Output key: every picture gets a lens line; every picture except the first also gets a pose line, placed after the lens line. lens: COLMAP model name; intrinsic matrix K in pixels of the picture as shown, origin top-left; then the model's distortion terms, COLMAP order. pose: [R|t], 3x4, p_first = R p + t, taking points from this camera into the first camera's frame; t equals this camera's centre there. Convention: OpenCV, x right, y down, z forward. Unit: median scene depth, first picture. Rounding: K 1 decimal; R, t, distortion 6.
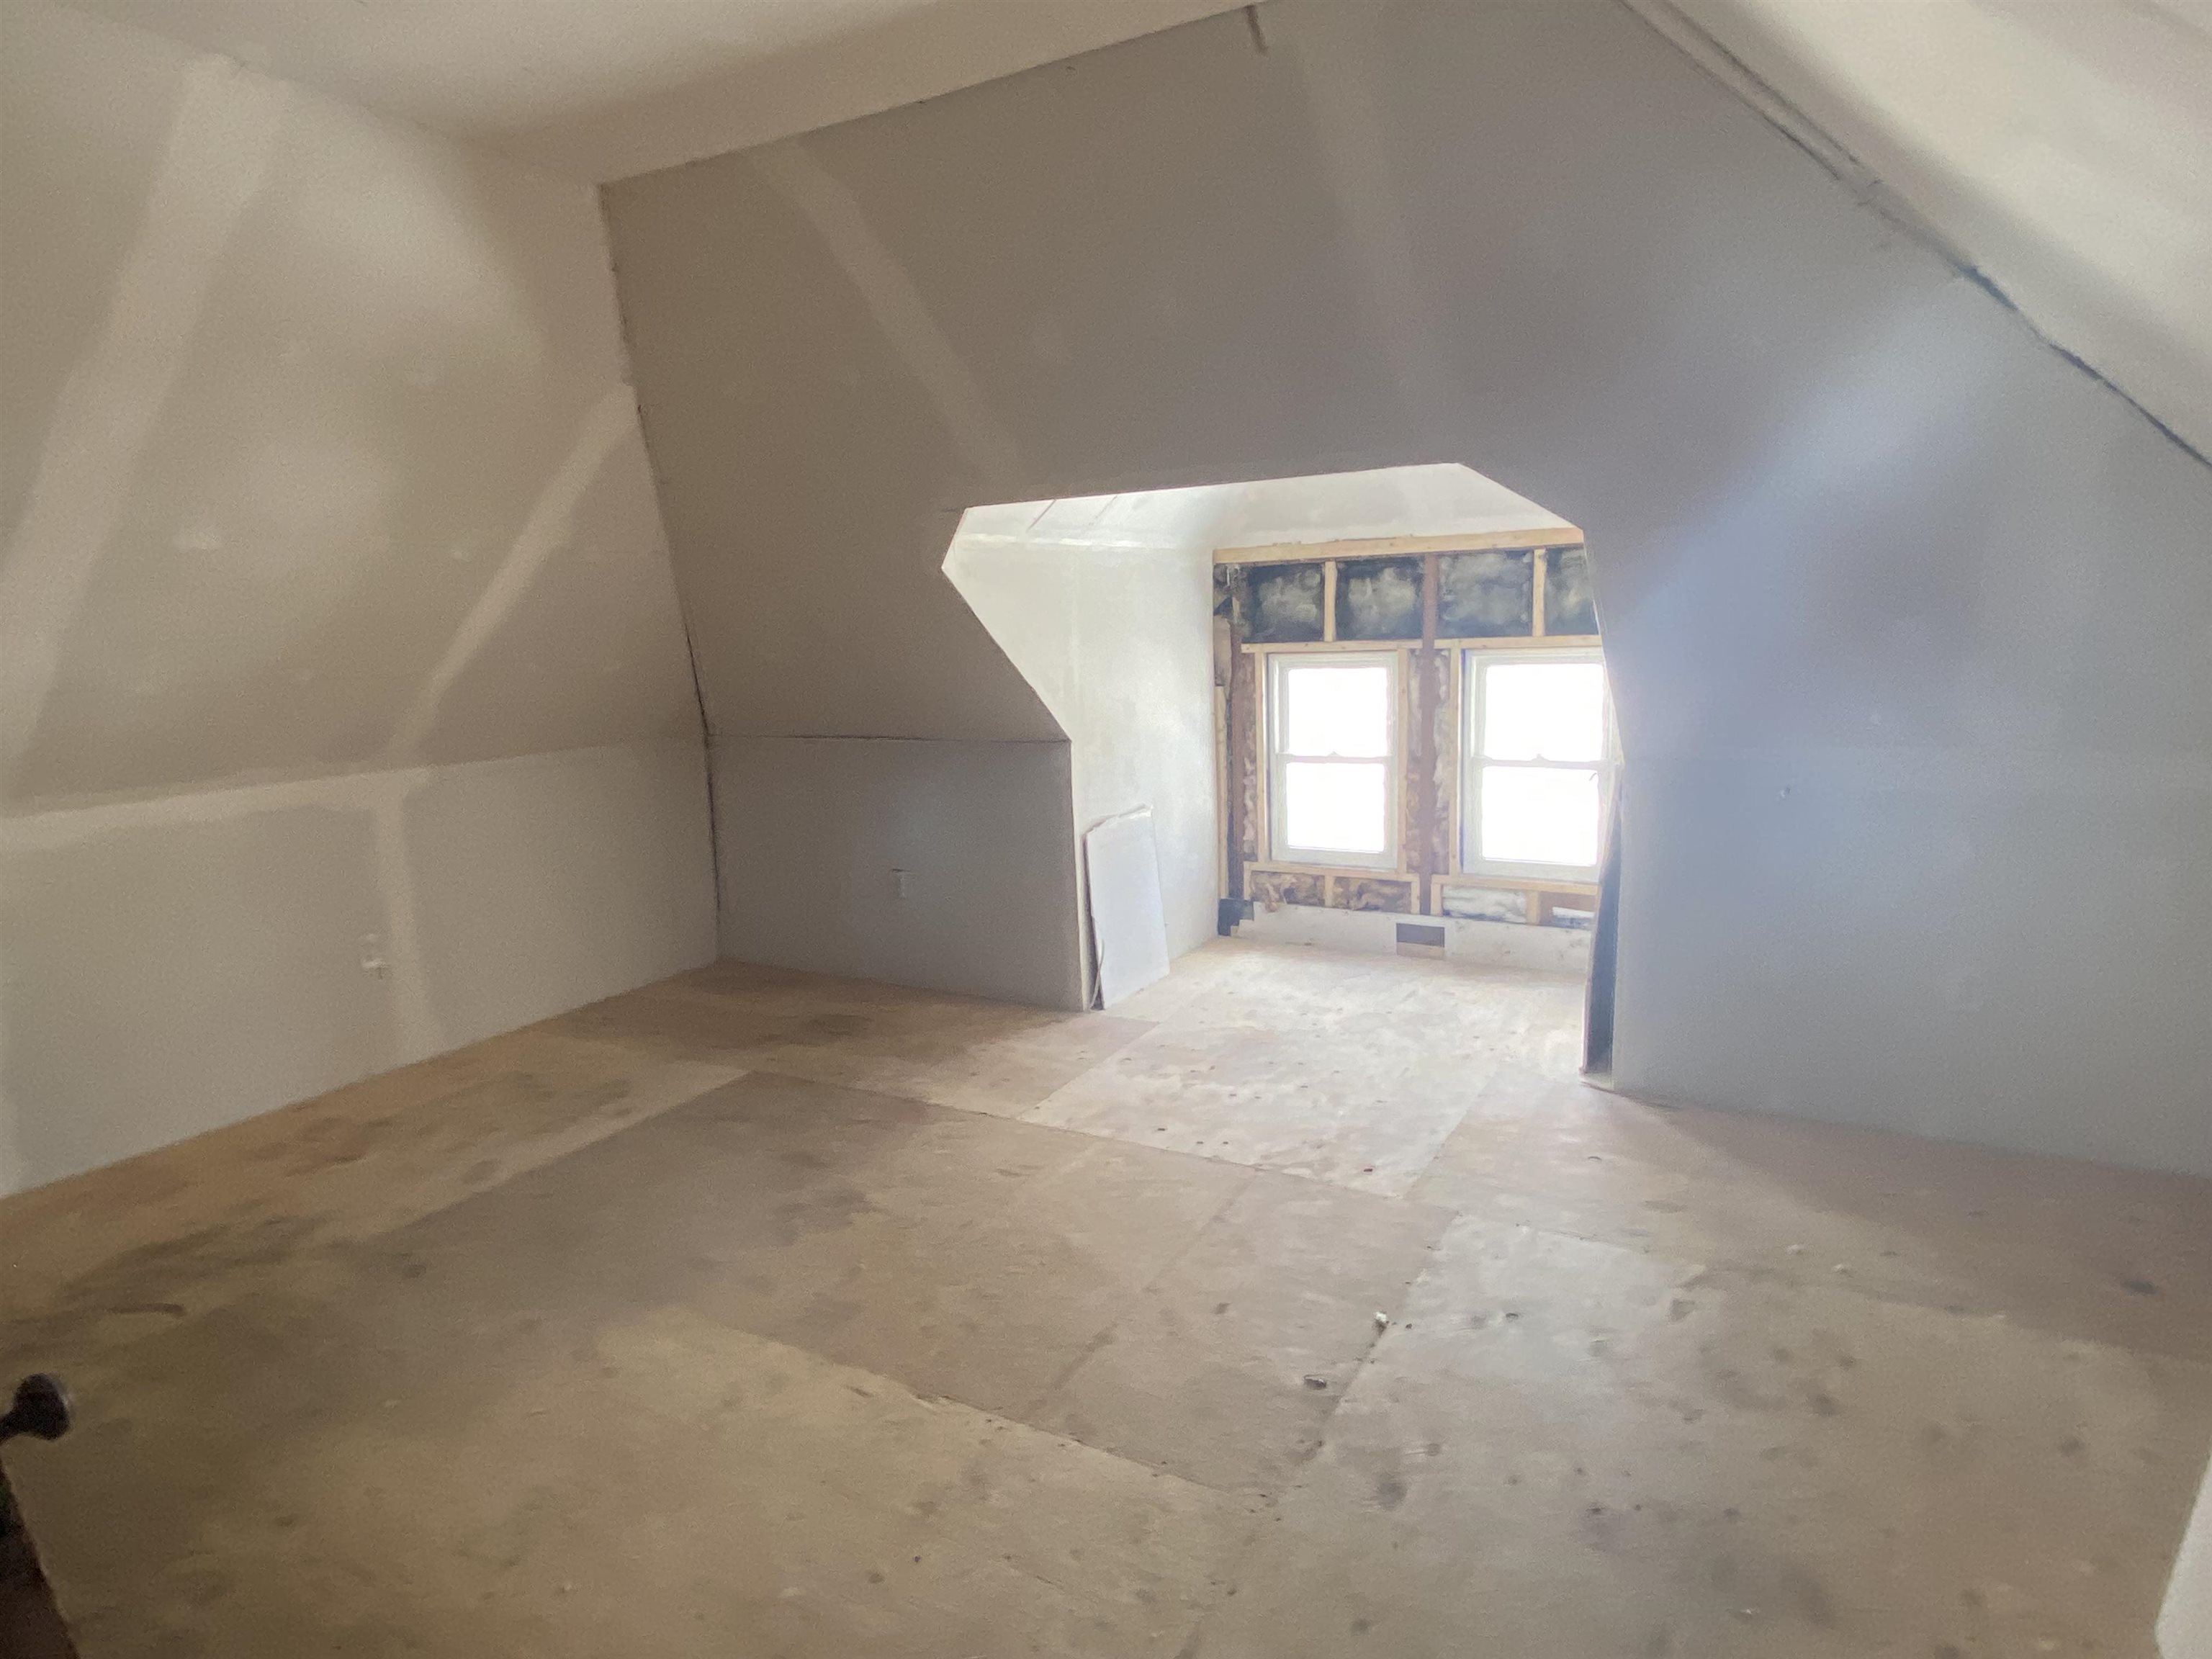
lens RADIAL K [[1287.5, 0, 1107.6], [0, 1287.5, 816.9], [0, 0, 1]] dist [0.066483, -0.067224]
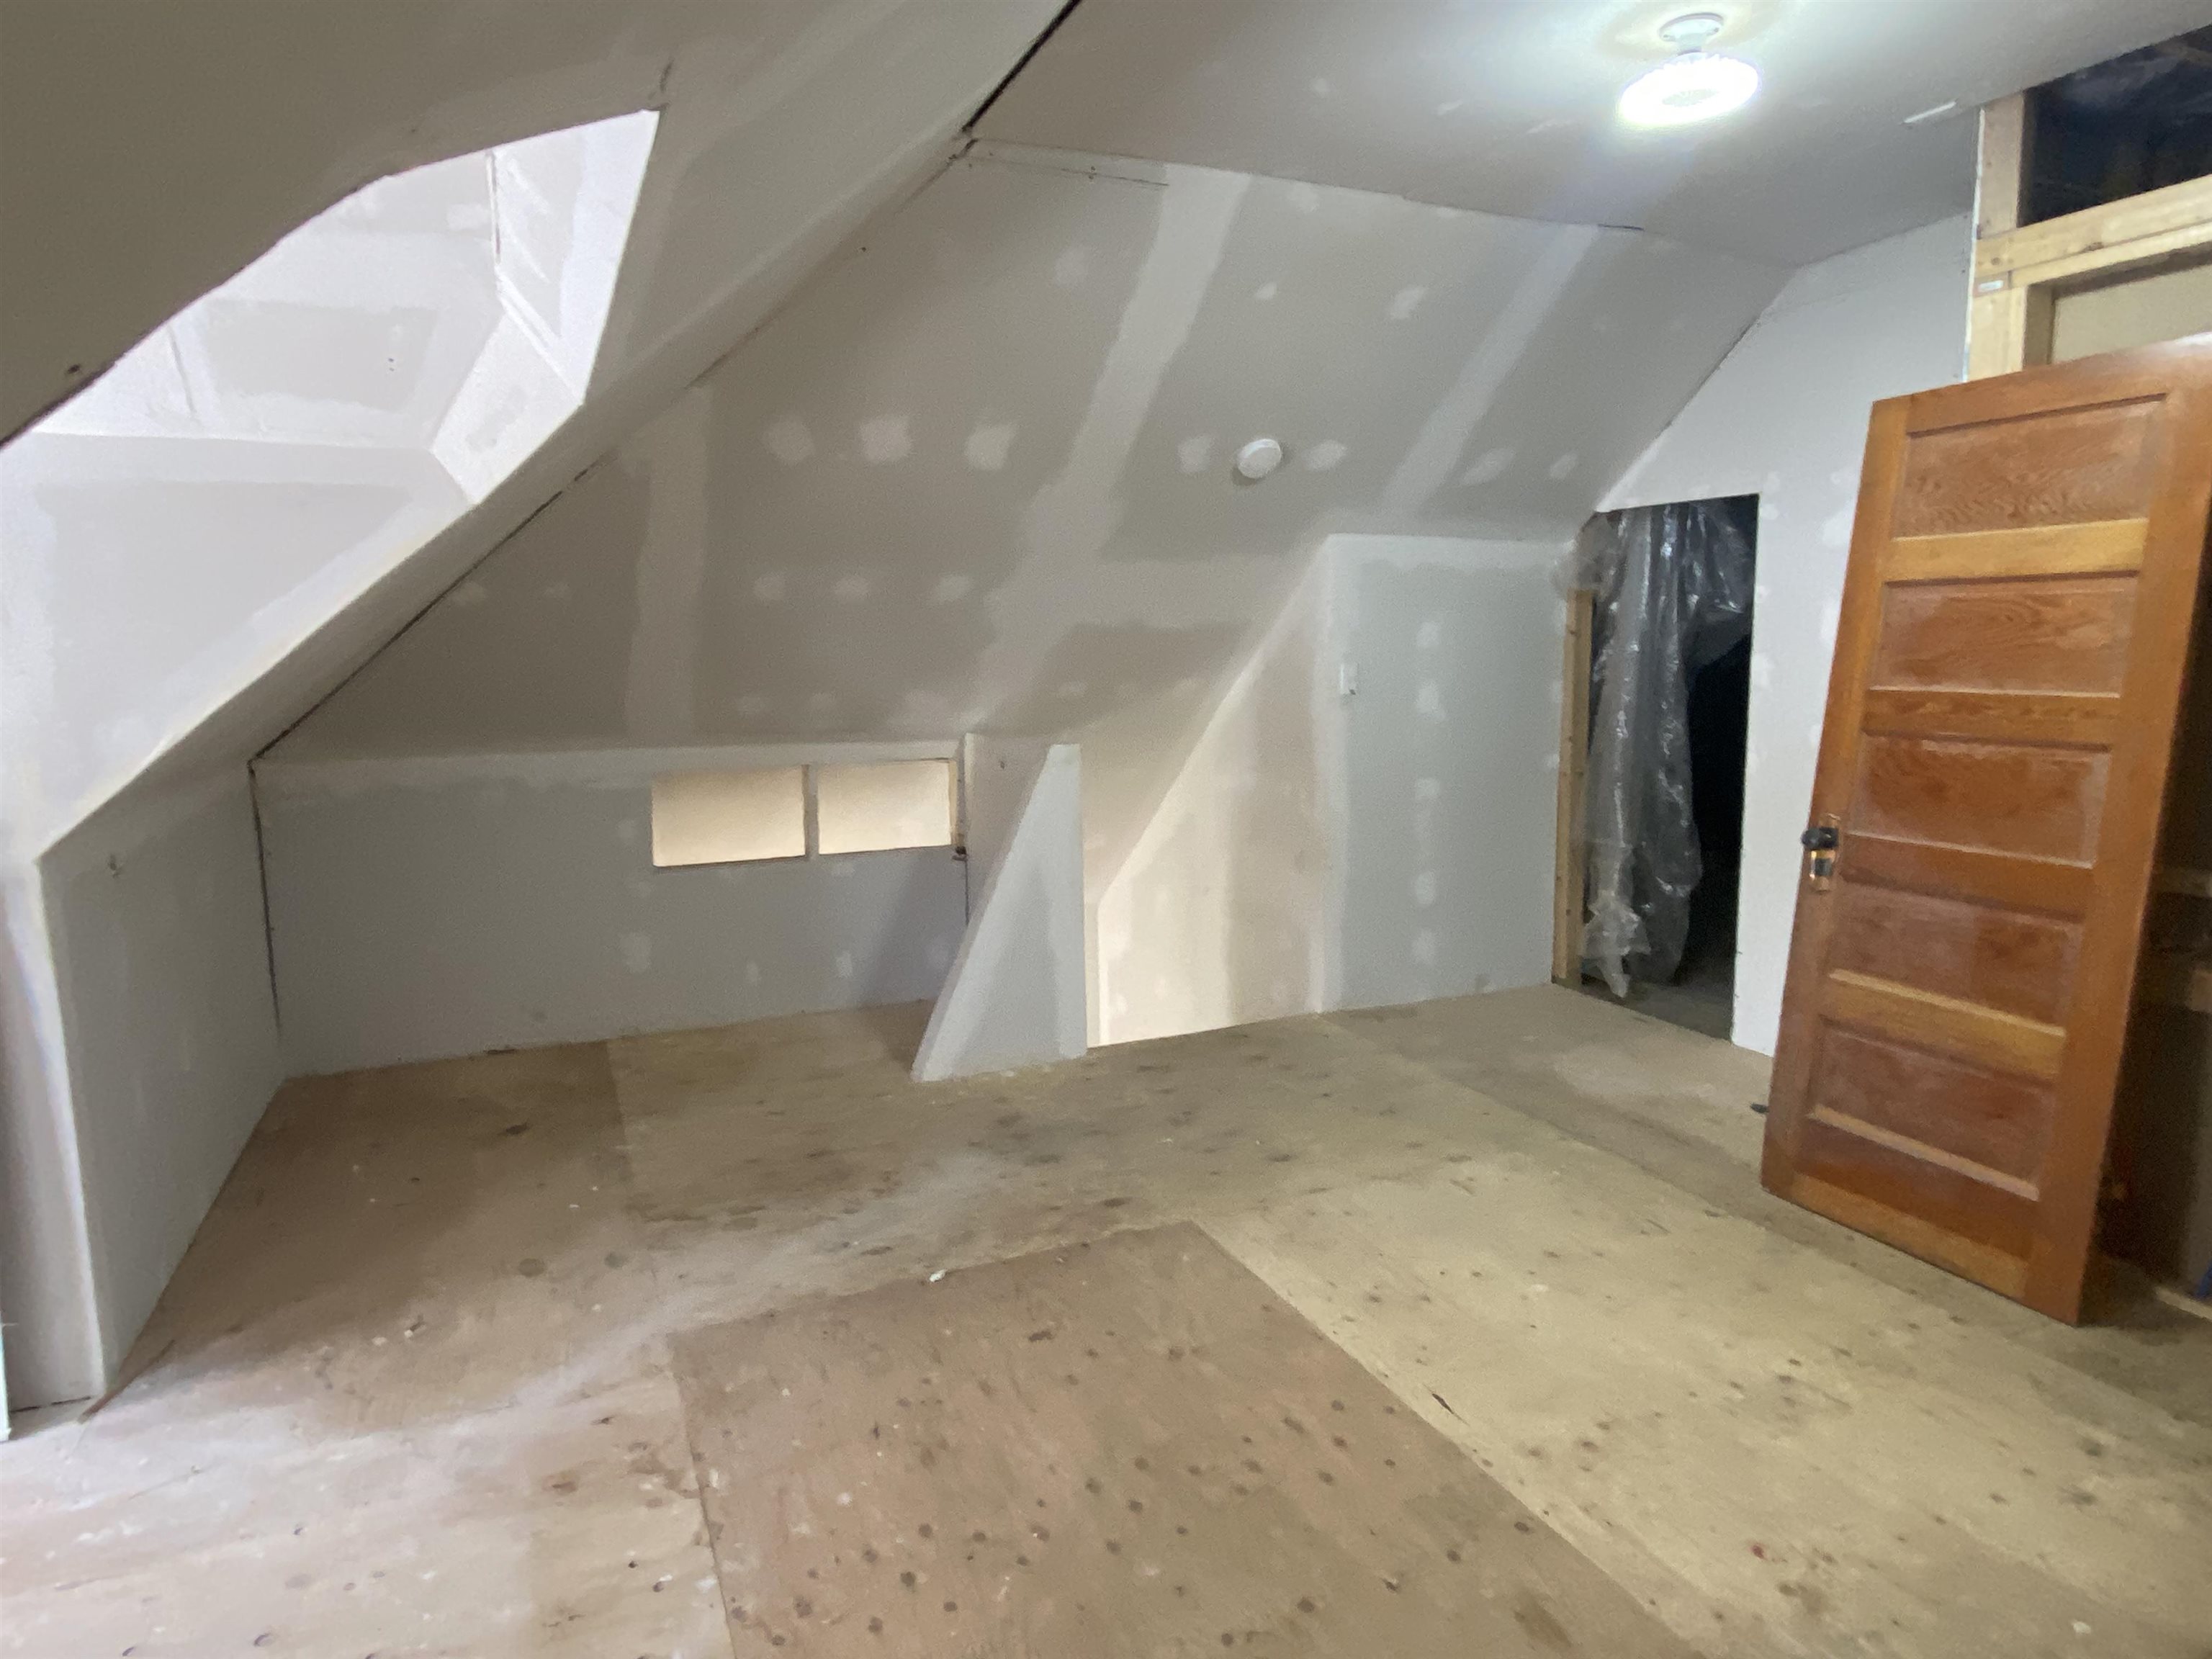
lens RADIAL K [[1271.7, 0, 1105.6], [0, 1271.7, 811.9], [0, 0, 1]] dist [0.054482, -0.050464]
pose [[-0.805588, -0.028777, 0.591777, -0.258591], [0.134833, 0.963707, 0.230411, -0.098867], [-0.576930, 0.265408, -0.772470, 0.850880]]
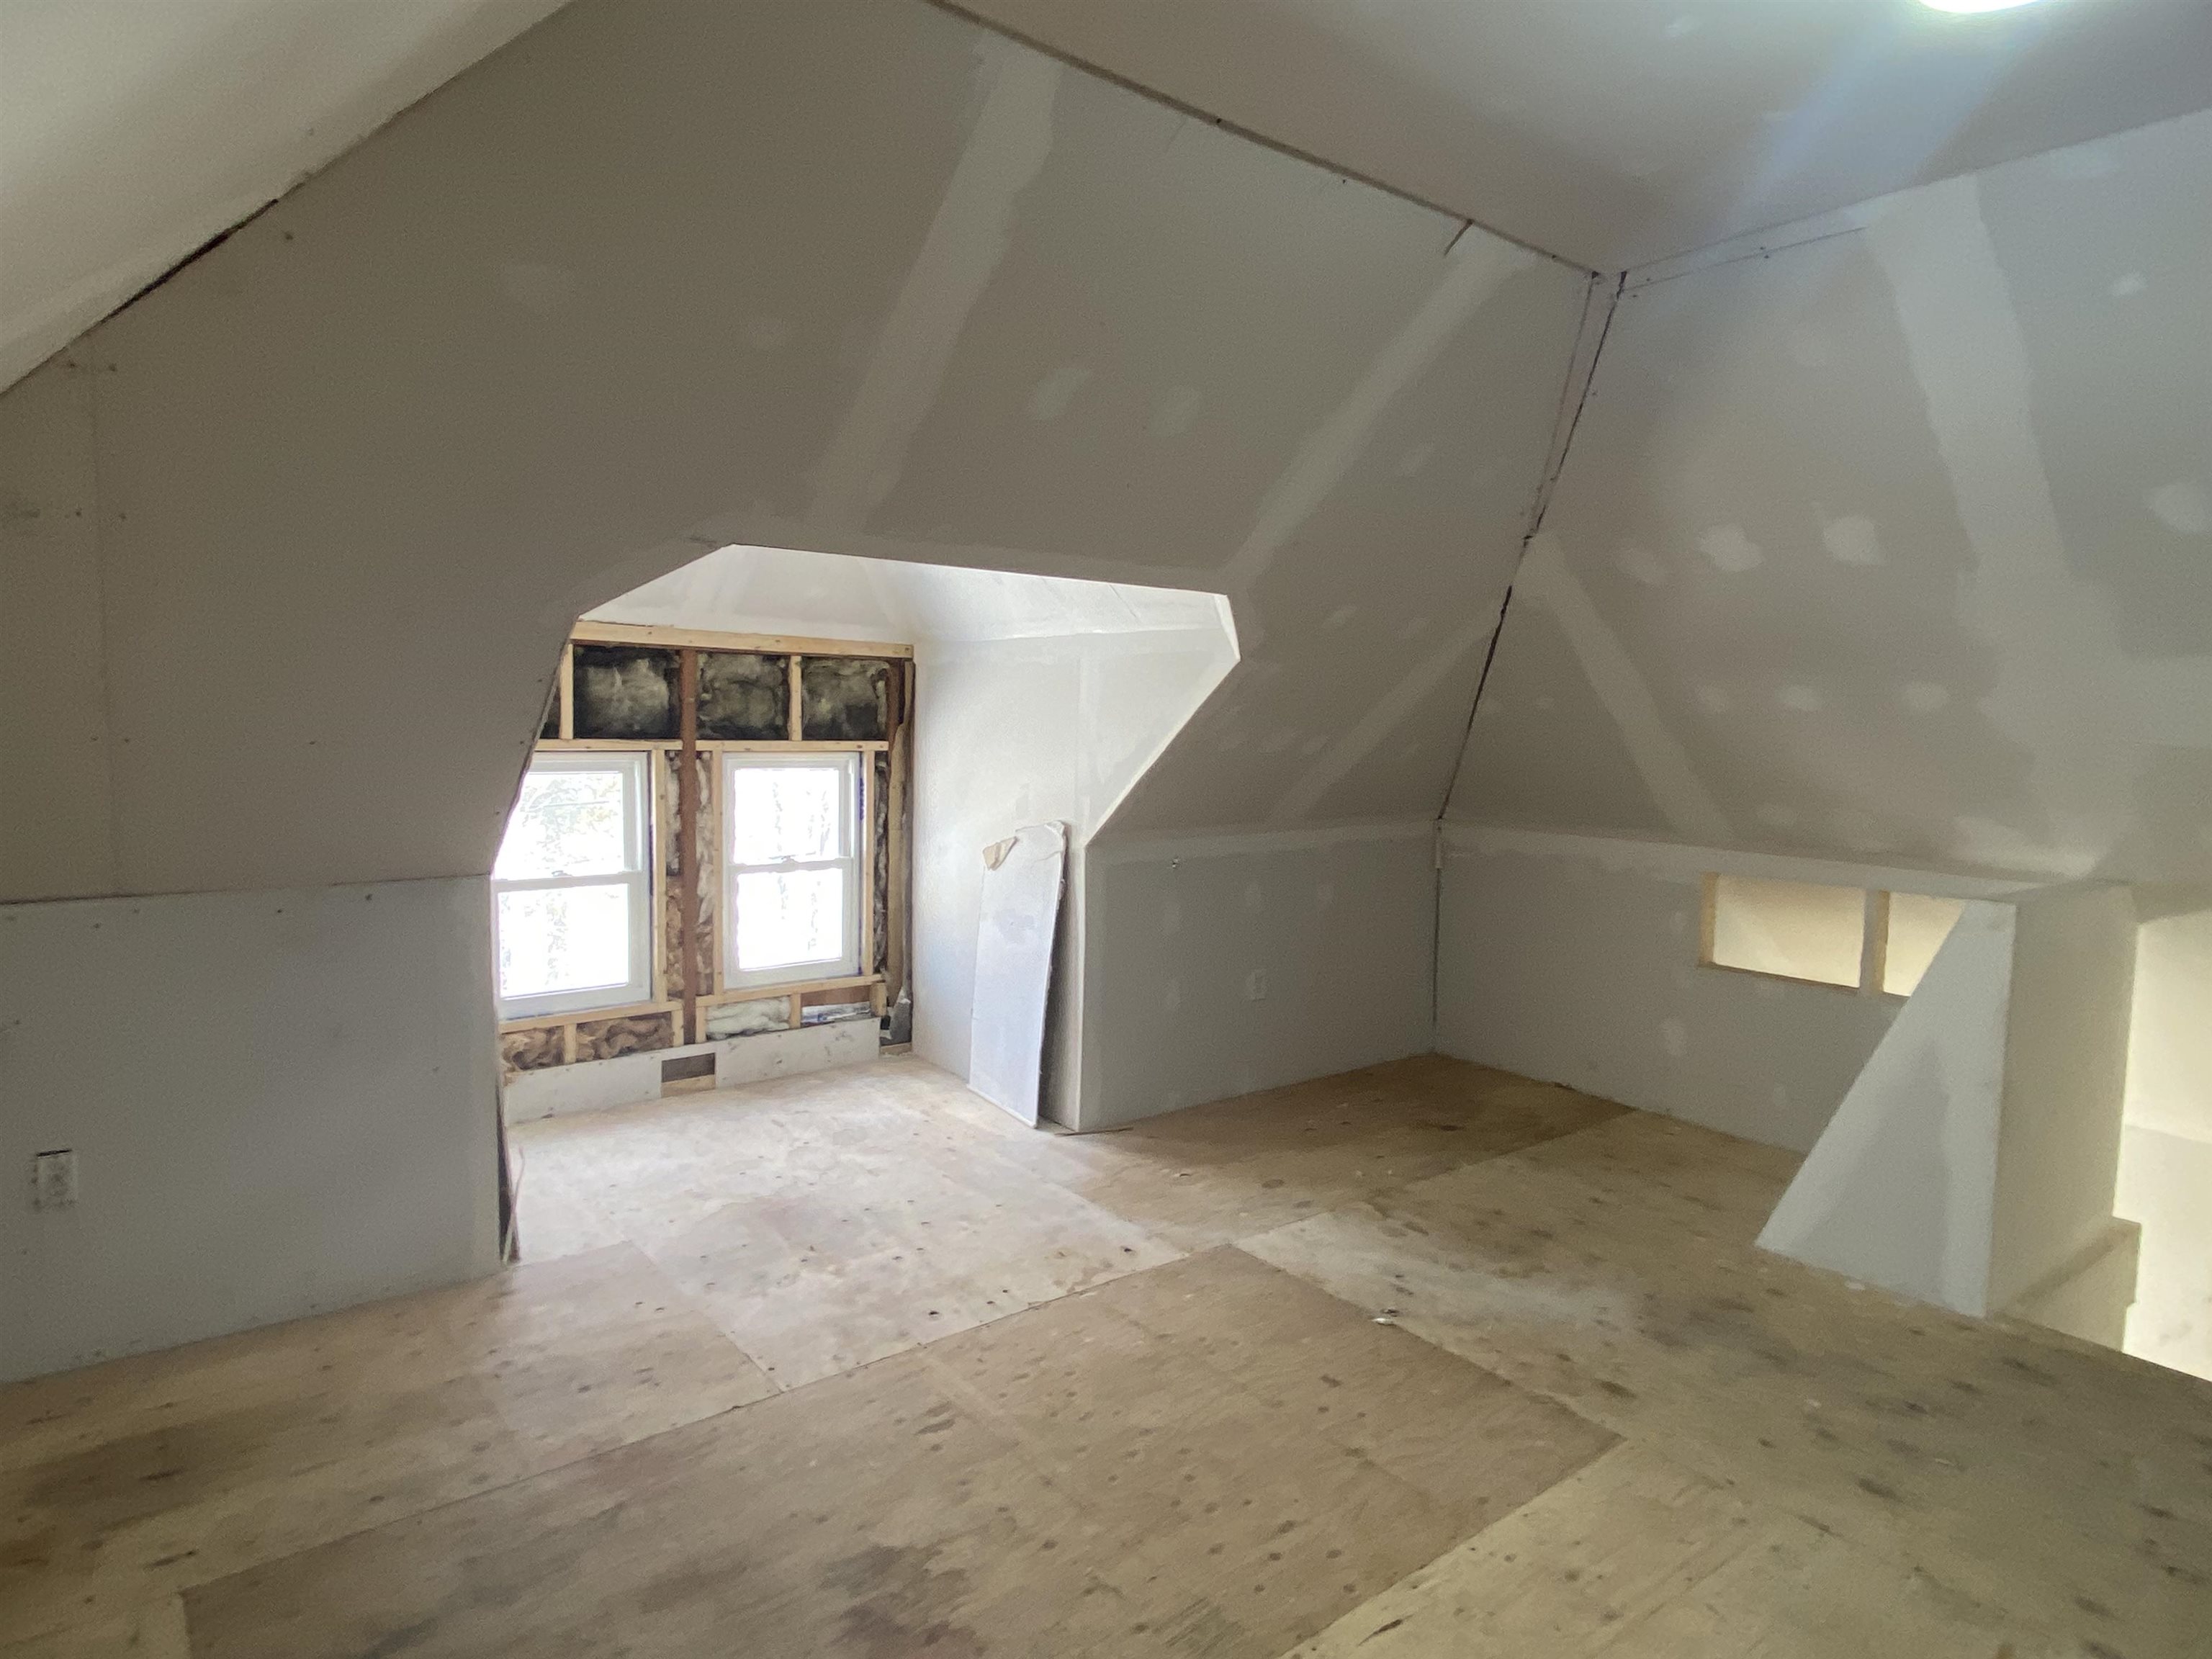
lens RADIAL K [[1287.5, 0, 1107.6], [0, 1287.5, 816.9], [0, 0, 1]] dist [0.066483, -0.067224]
pose [[0.364841, -0.032991, 0.930485, -0.500343], [0.111779, 0.993696, -0.008596, -0.042513], [-0.924336, 0.107144, 0.366228, 0.398257]]
